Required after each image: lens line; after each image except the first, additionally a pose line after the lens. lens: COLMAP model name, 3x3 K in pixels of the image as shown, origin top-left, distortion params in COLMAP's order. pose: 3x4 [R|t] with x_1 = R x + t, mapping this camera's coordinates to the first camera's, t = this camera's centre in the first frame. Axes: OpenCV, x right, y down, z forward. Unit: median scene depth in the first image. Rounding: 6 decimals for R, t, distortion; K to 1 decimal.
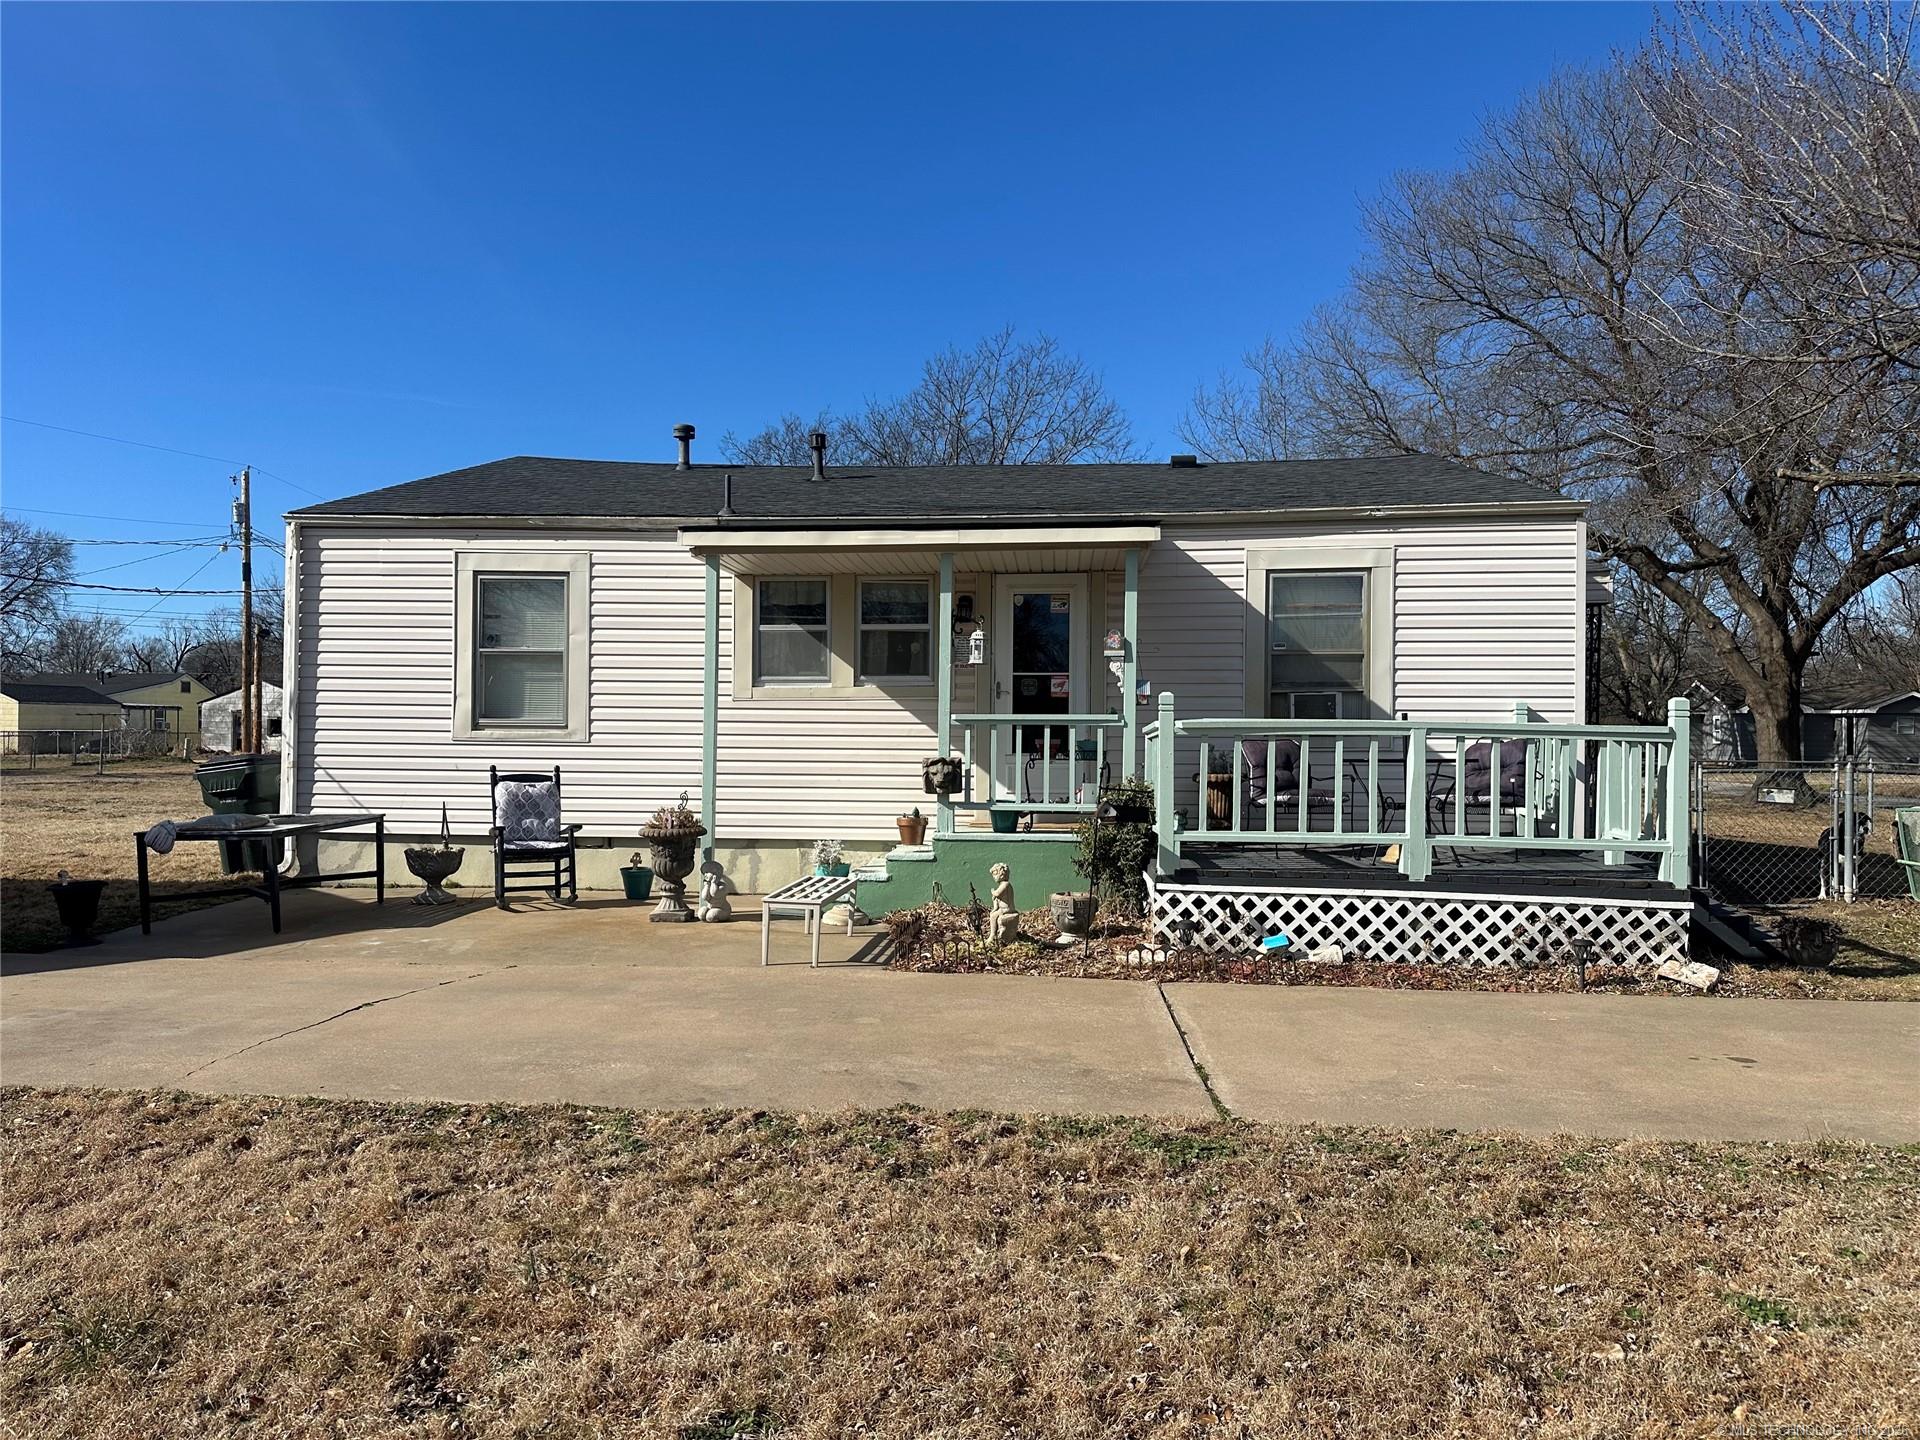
lens RADIAL K [[1340.9, 0, 960.0], [0, 1340.9, 720.0], [0, 0, 1]] dist [0.065120, -0.087373]
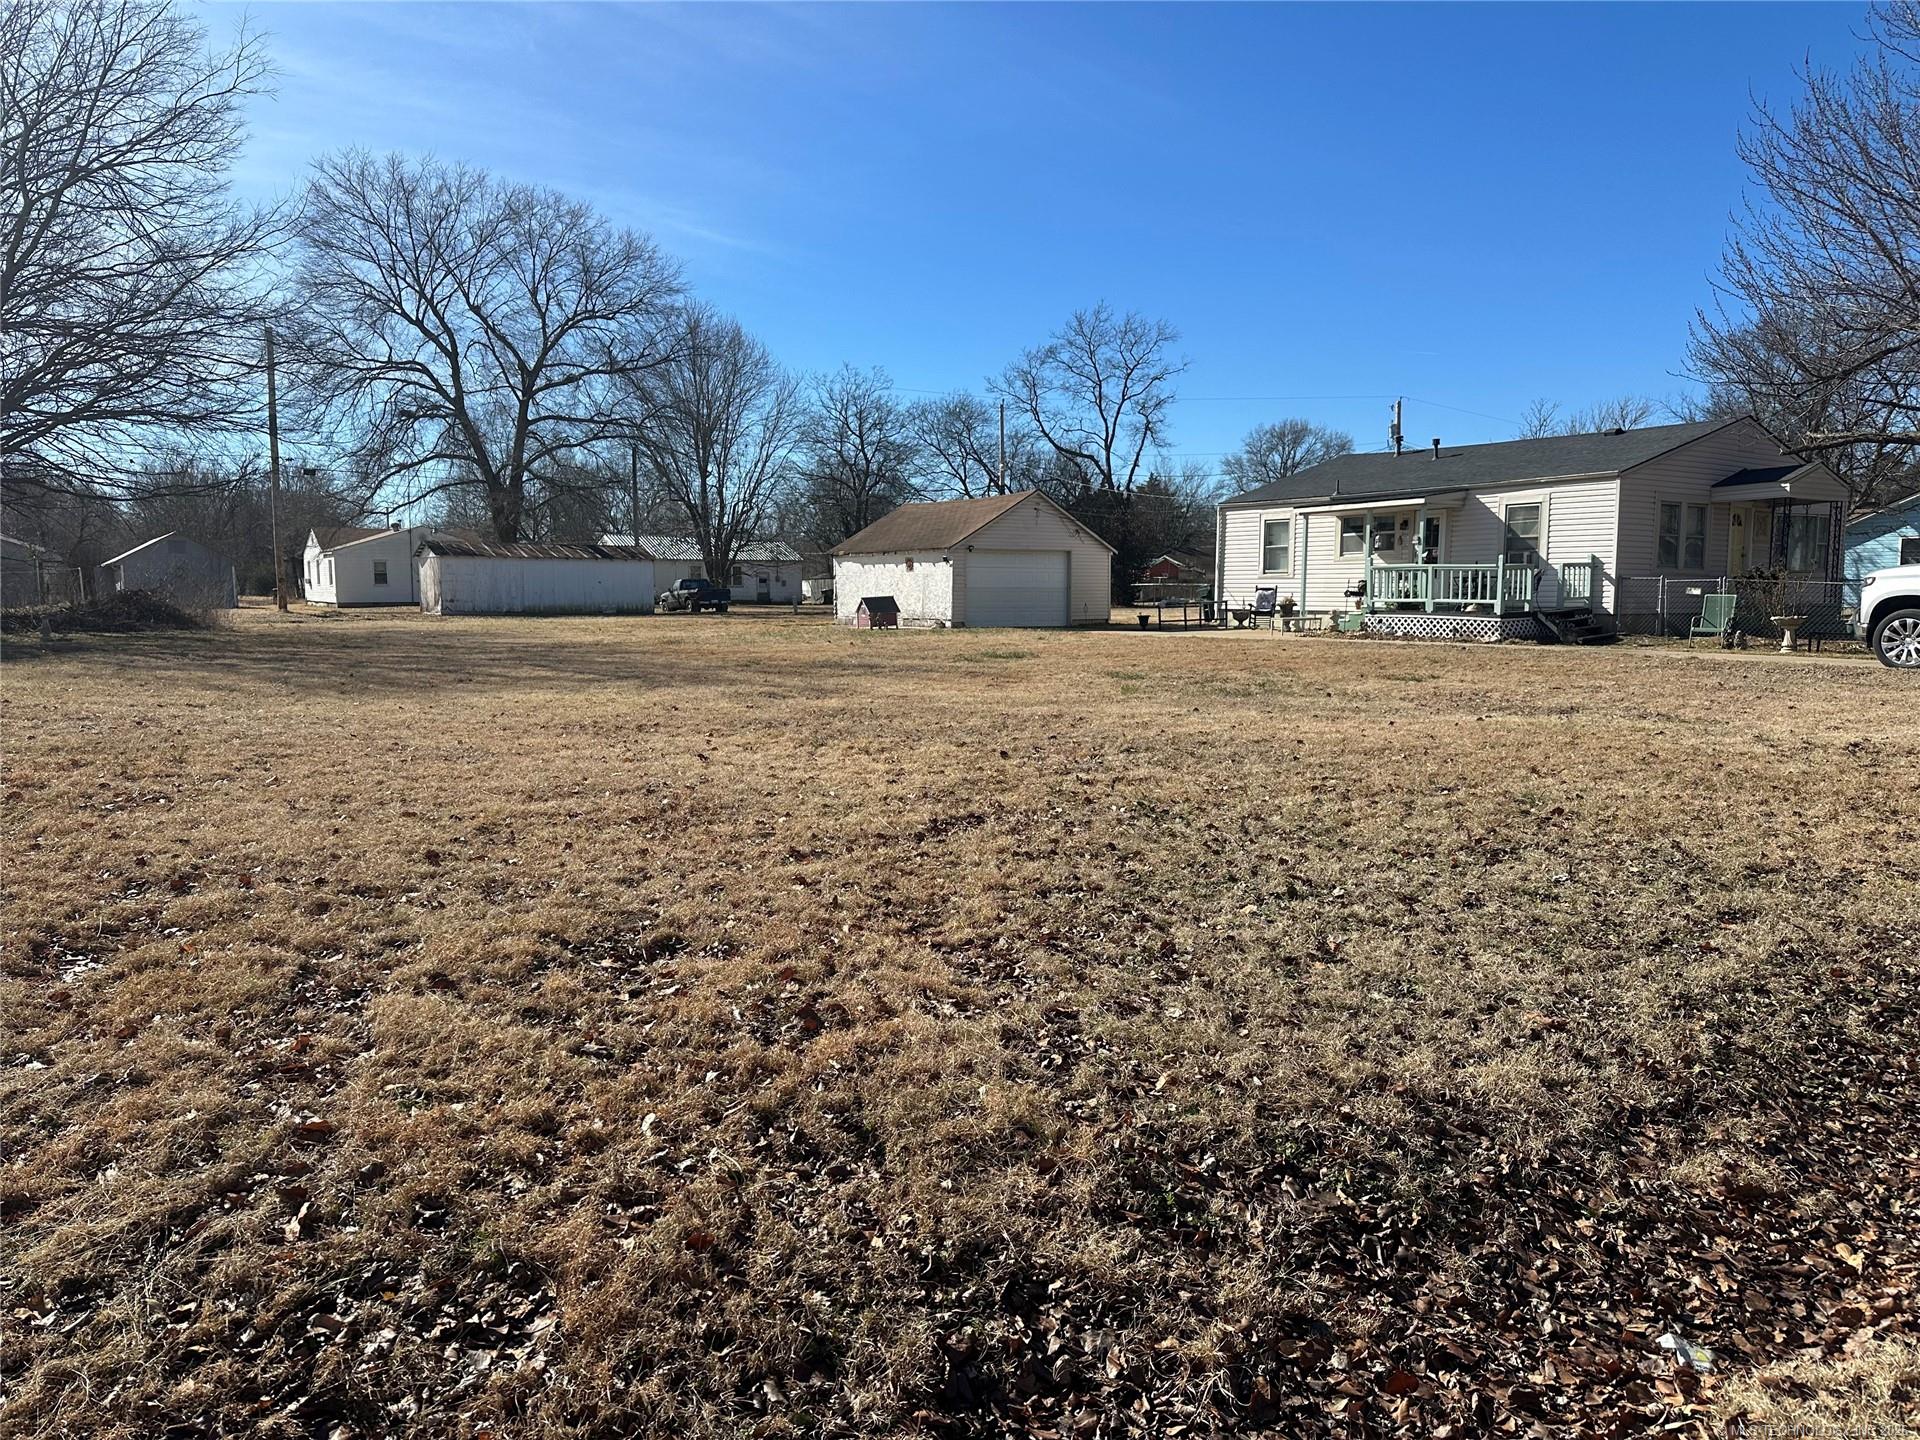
lens RADIAL K [[1340.9, 0, 960.0], [0, 1340.9, 720.0], [0, 0, 1]] dist [0.065120, -0.087373]
pose [[0.651238, 0.065708, -0.756024, 1.537489], [0.011468, 0.995278, 0.096381, 0.035972], [0.758787, -0.071437, 0.647409, -1.497676]]
